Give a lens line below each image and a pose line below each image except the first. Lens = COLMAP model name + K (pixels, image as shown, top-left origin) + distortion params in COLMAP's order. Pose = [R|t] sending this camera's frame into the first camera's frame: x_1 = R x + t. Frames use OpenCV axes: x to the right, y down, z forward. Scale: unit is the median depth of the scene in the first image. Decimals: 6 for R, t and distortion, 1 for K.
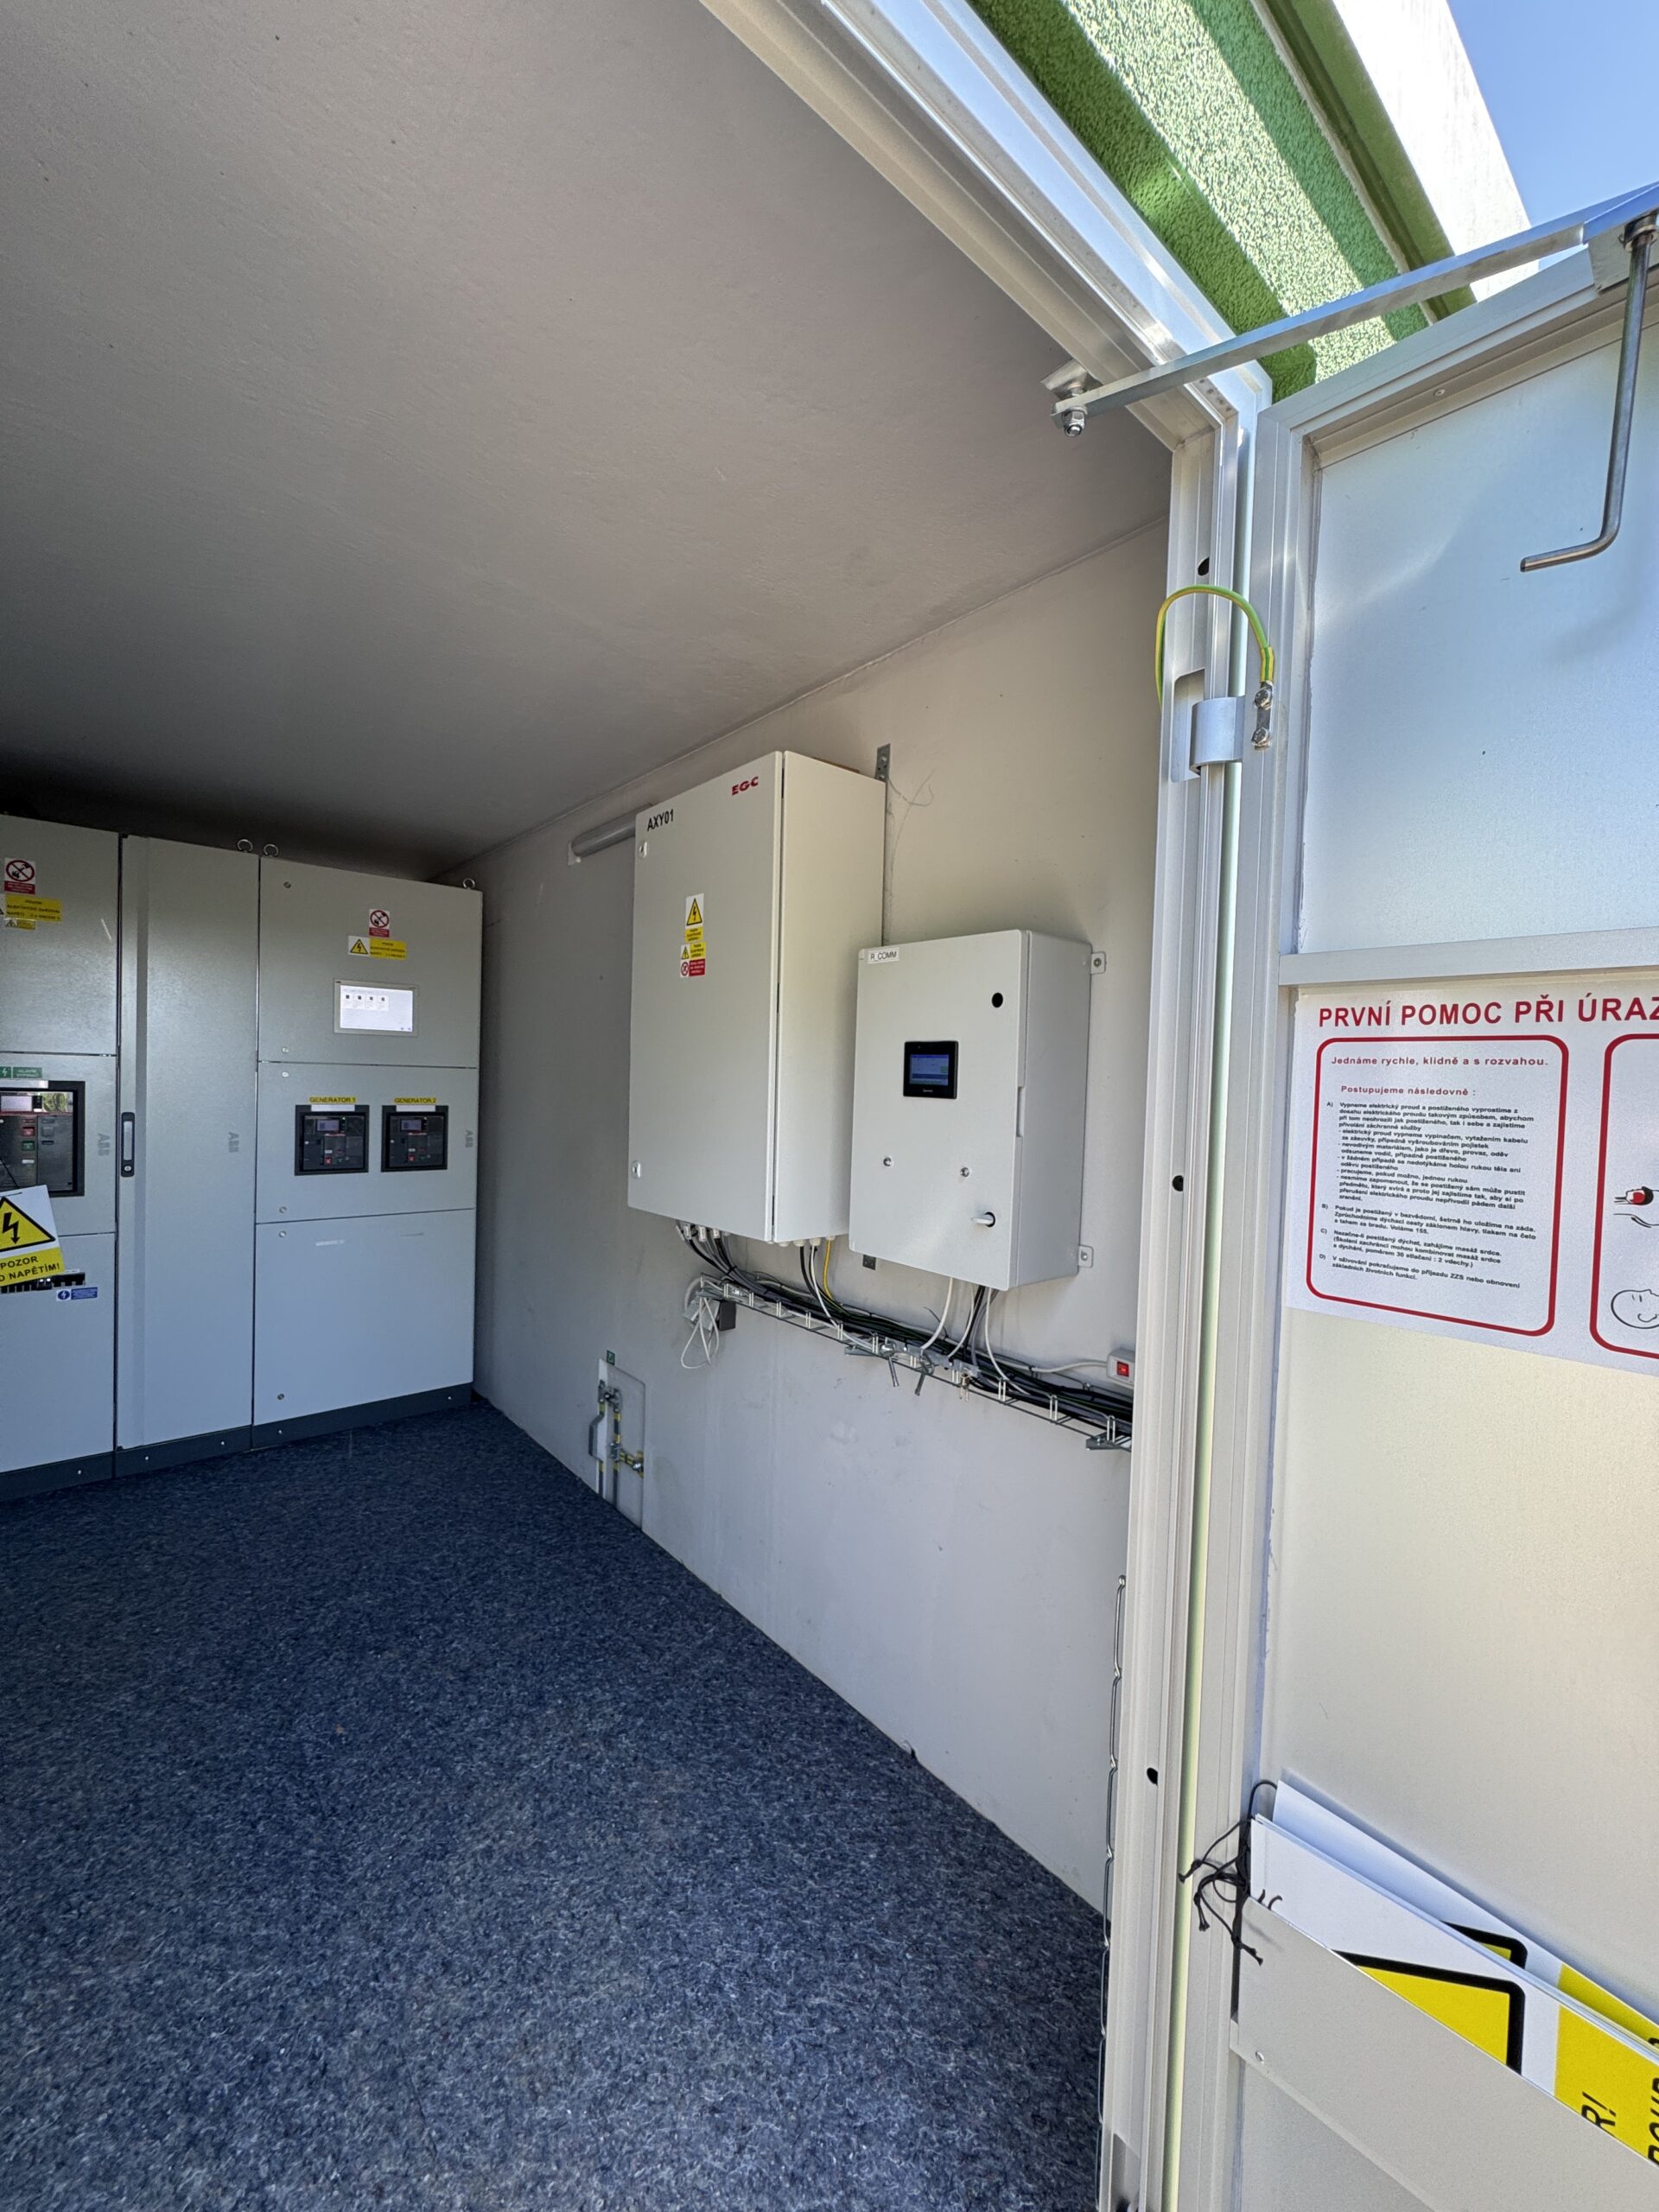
lens RADIAL K [[883.7, 0, 830.3], [0, 883.7, 1098.1], [0, 0, 1]] dist [-0.003873, 0.000826]
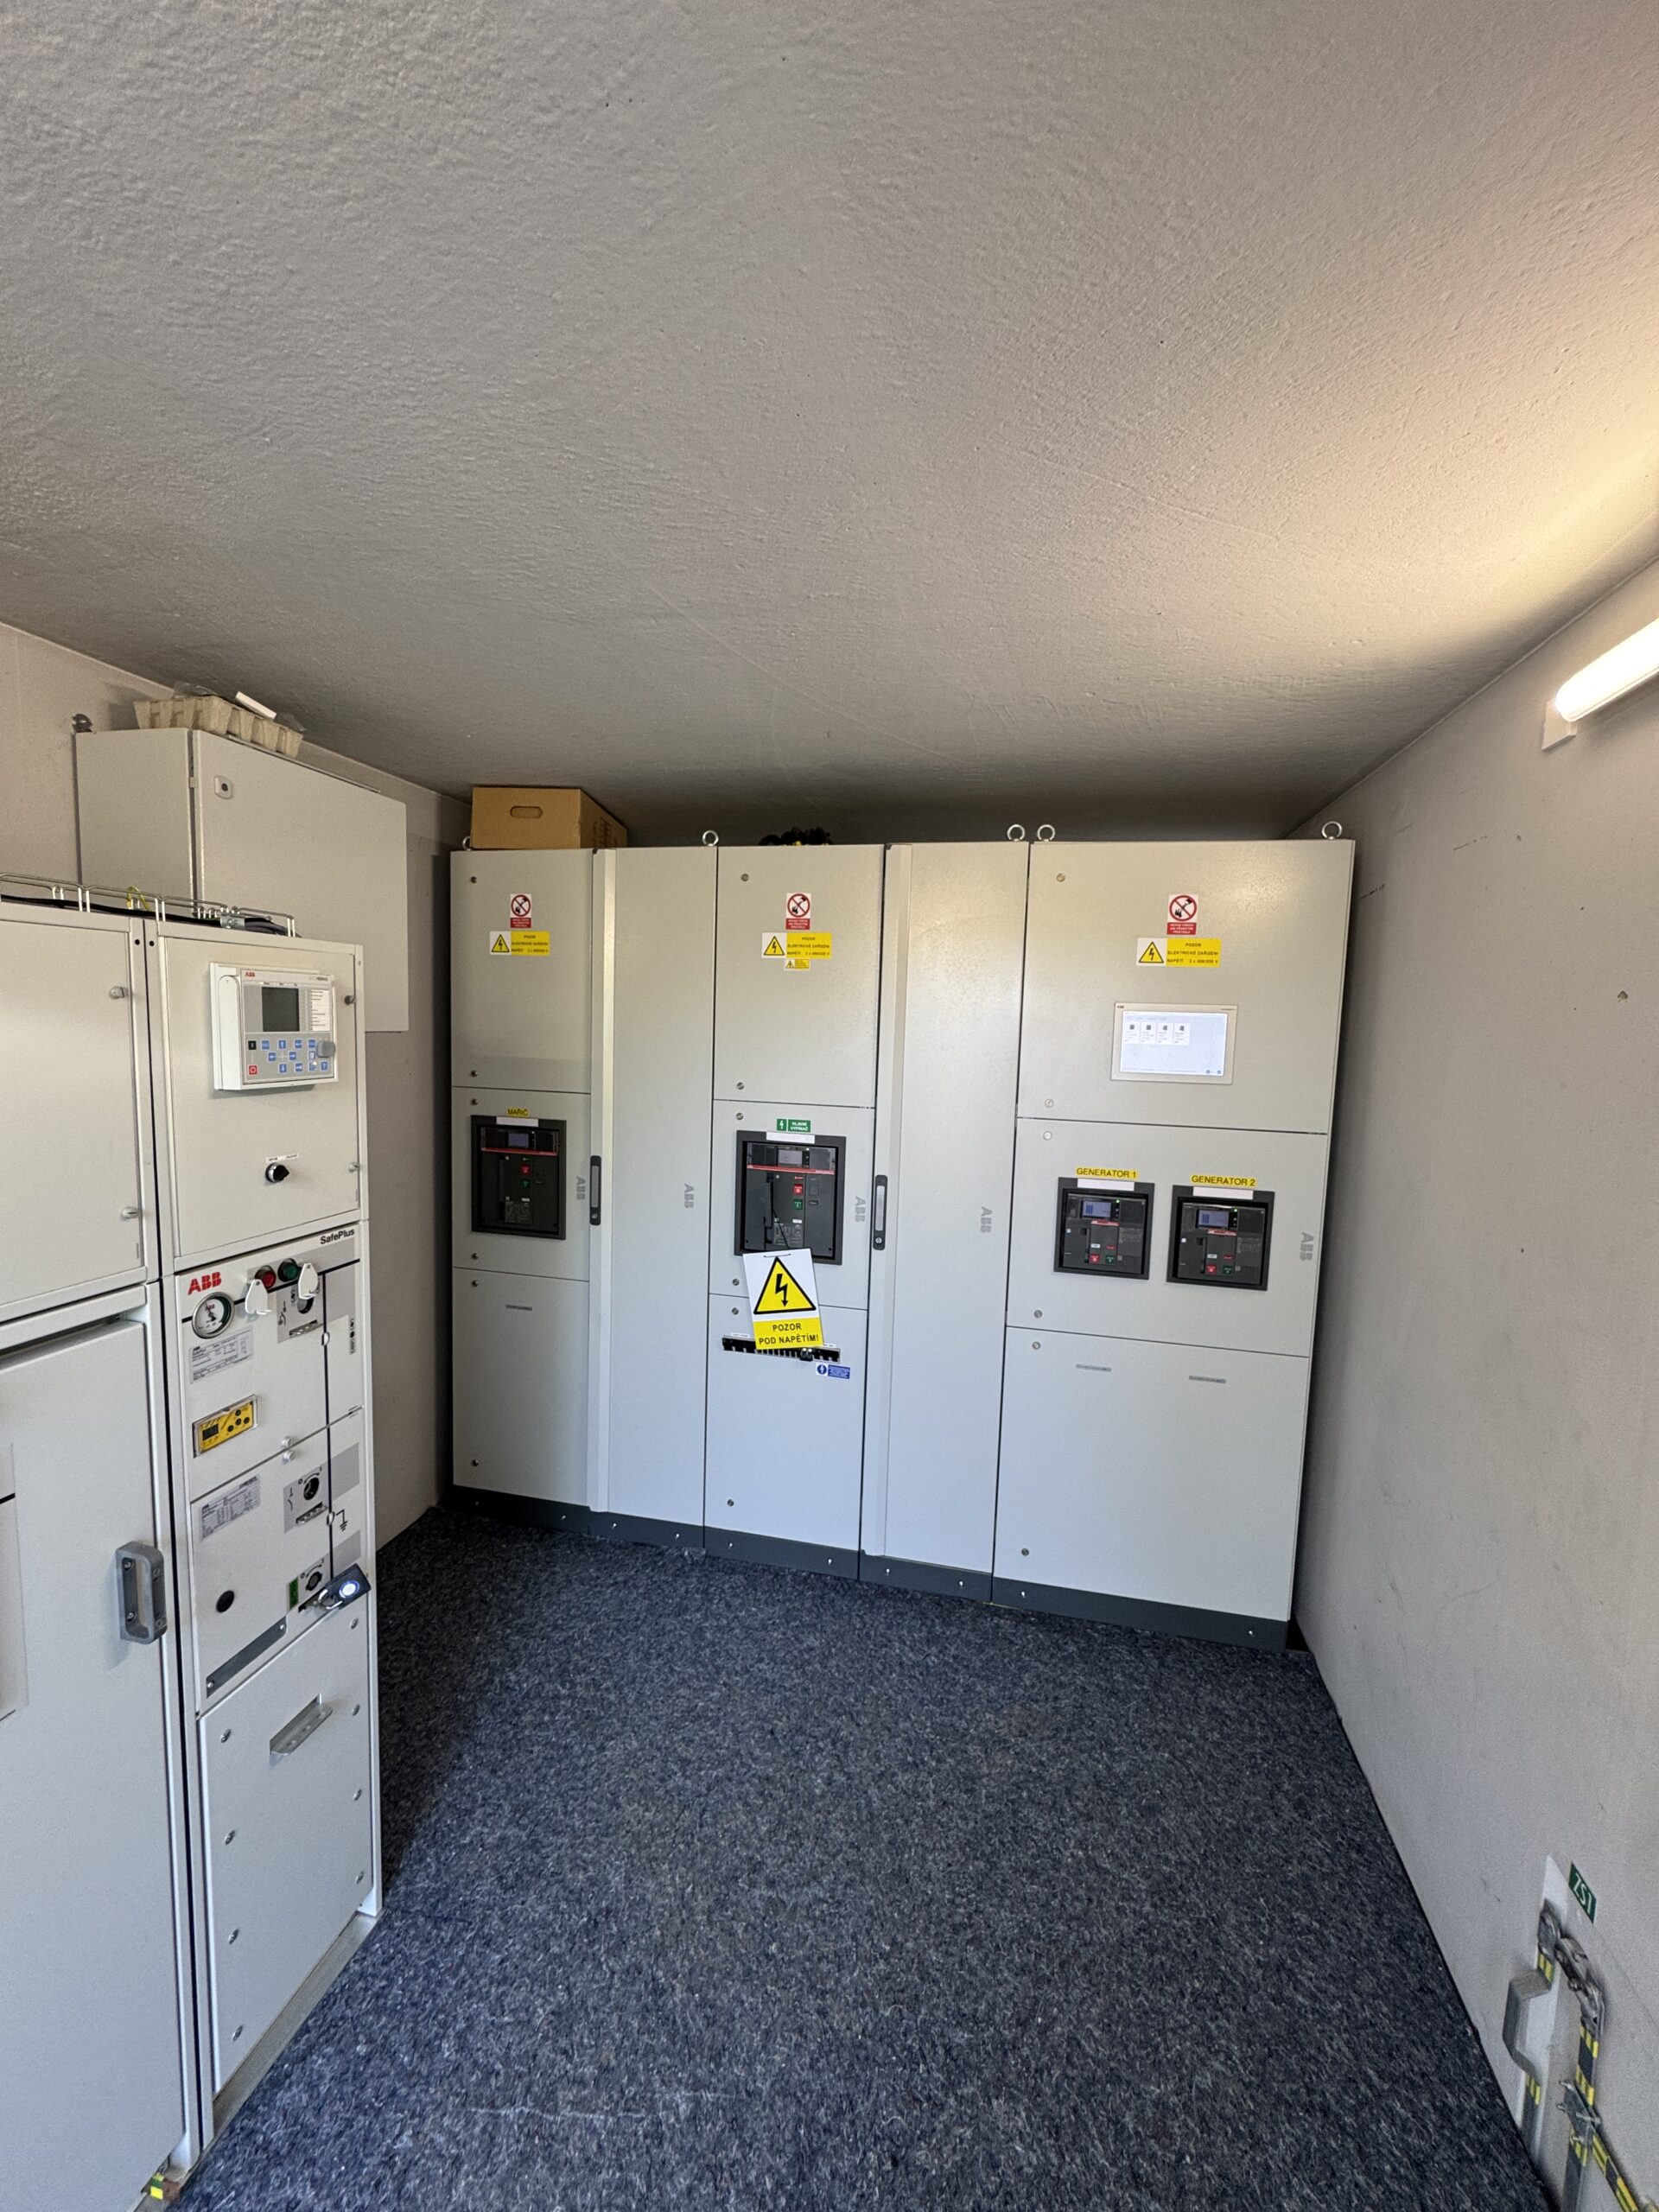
lens RADIAL K [[883.7, 0, 829.7], [0, 883.7, 1104.9], [0, 0, 1]] dist [-0.003873, 0.000826]
pose [[0.594807, 0.062974, -0.801398, -0.194554], [-0.031043, 0.997983, 0.055381, -0.129398], [0.803269, -0.008063, 0.595562, 0.600509]]
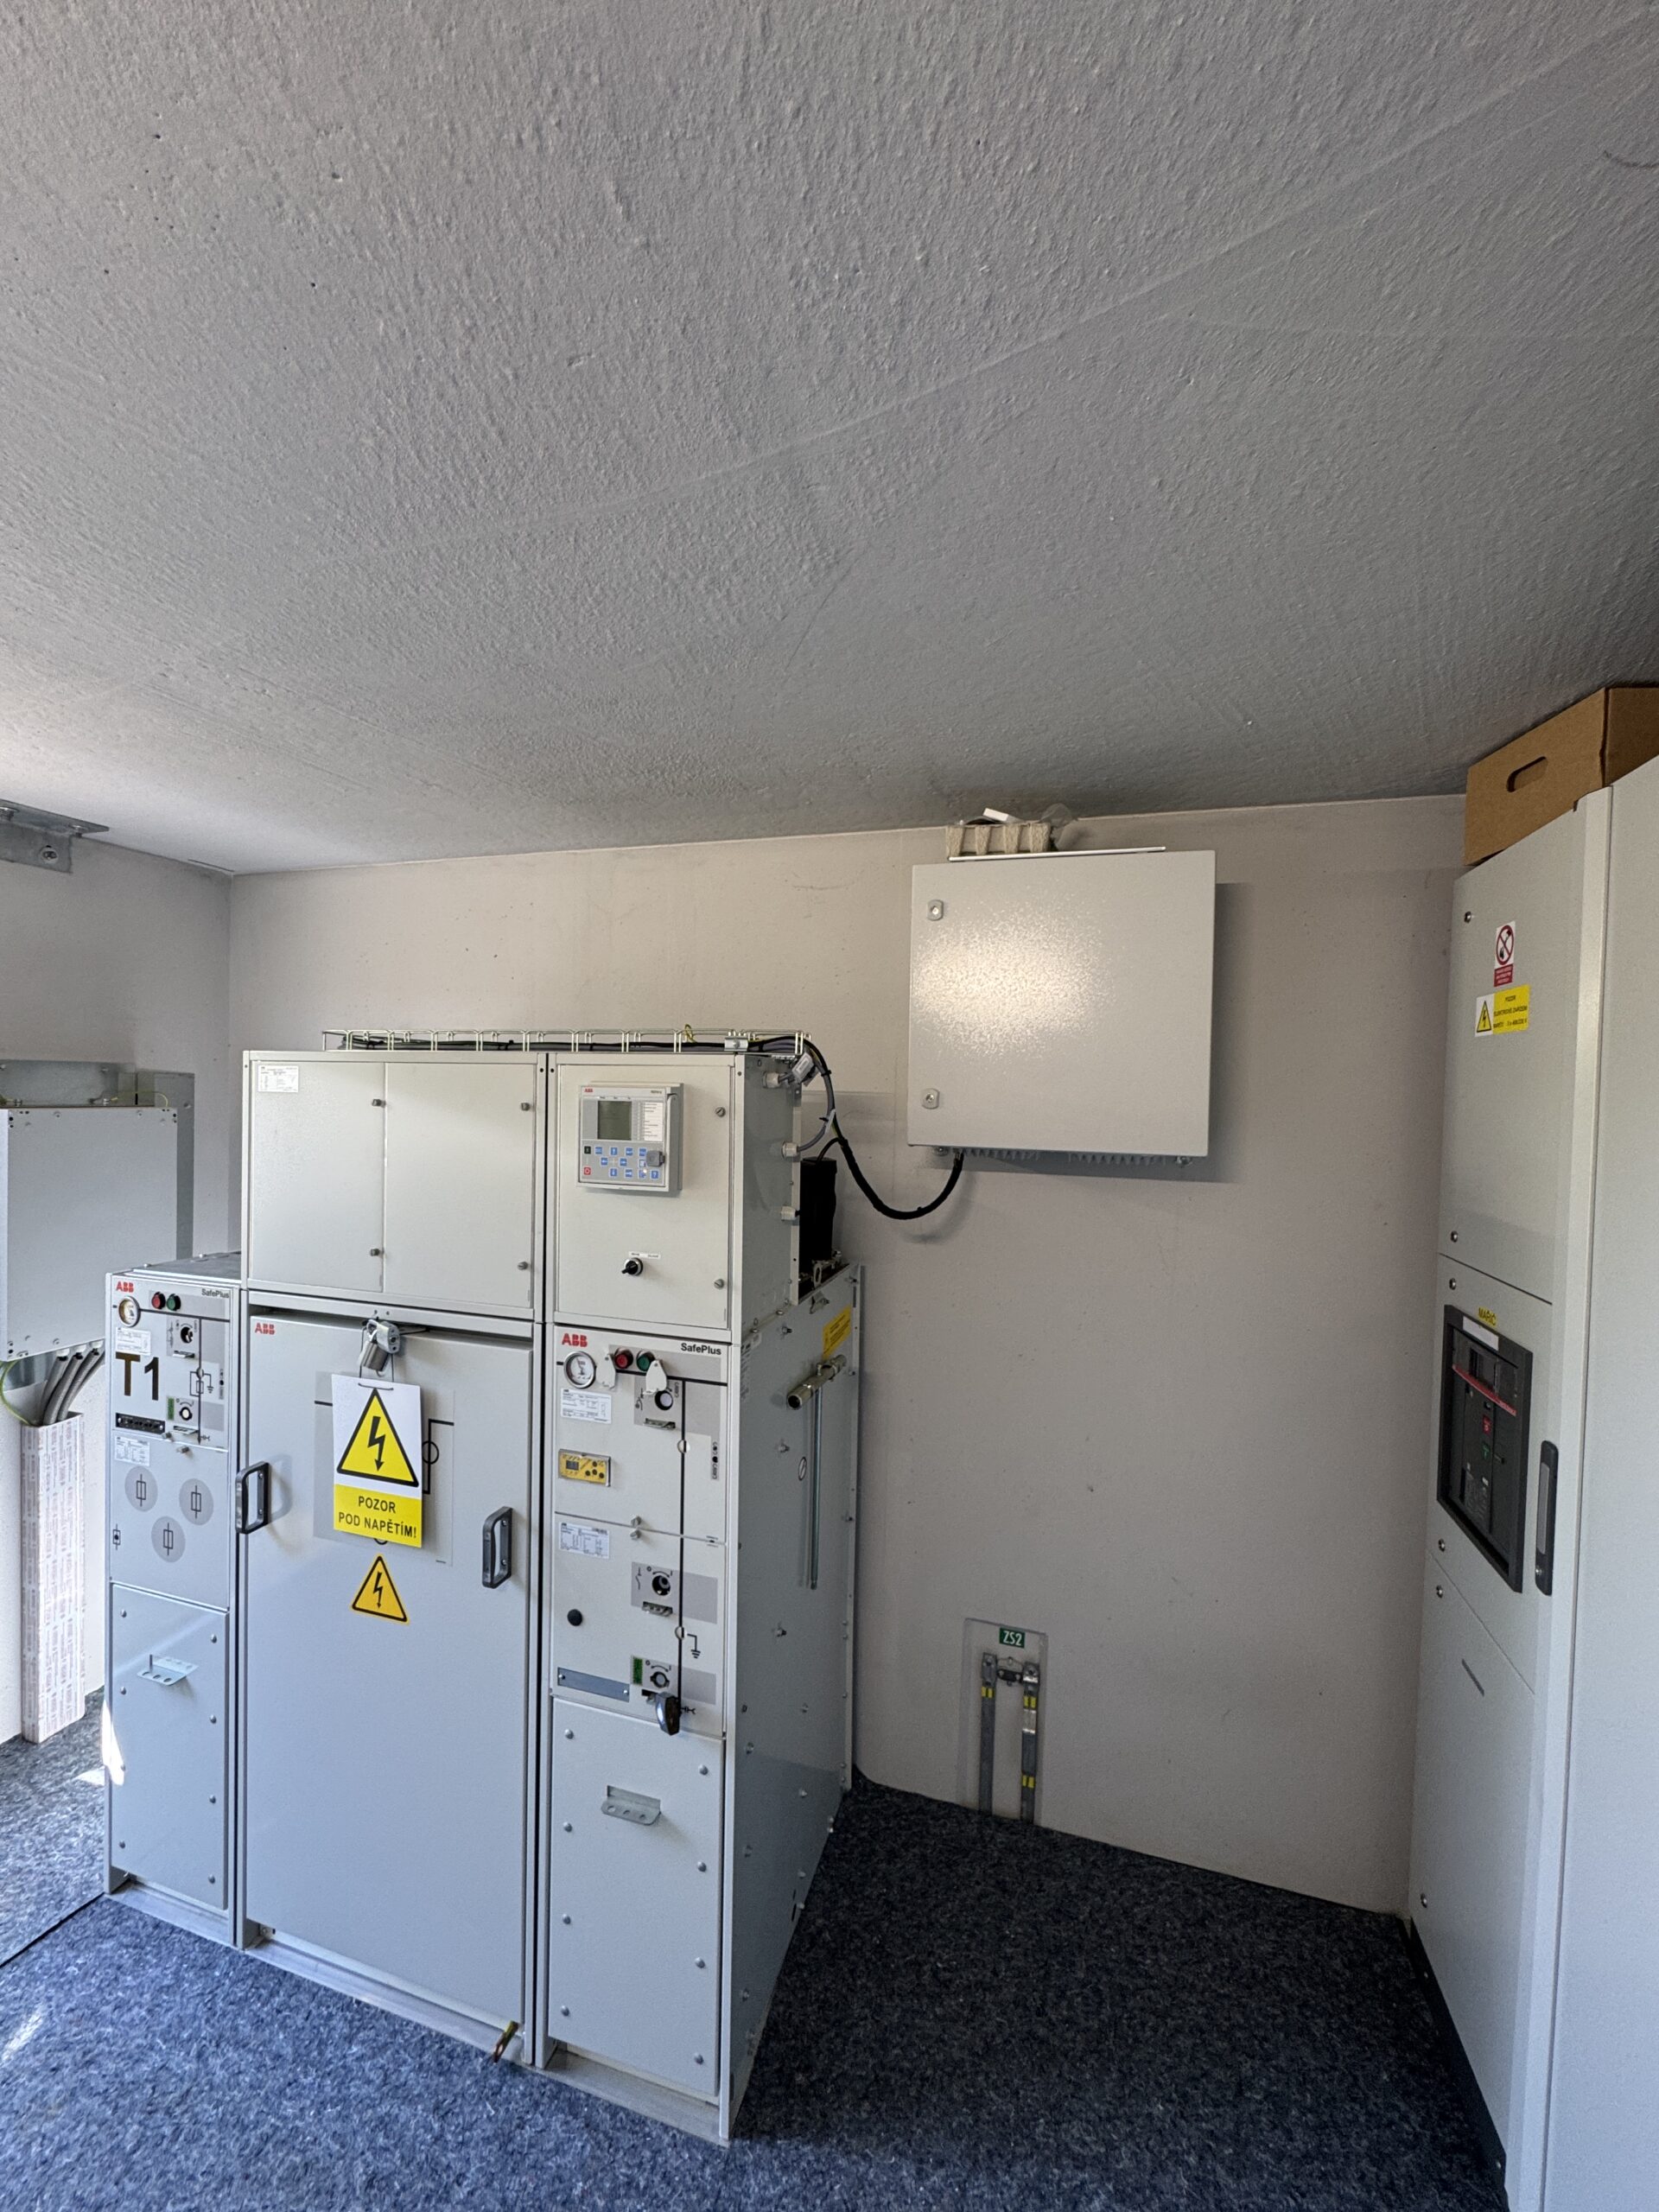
lens RADIAL K [[883.7, 0, 833.2], [0, 883.7, 1106.5], [0, 0, 1]] dist [-0.003873, 0.000826]
pose [[-0.838921, -0.040996, -0.542706, -0.645359], [-0.062077, 0.997859, 0.020581, -0.180776], [0.540701, 0.050955, -0.839670, 1.273152]]
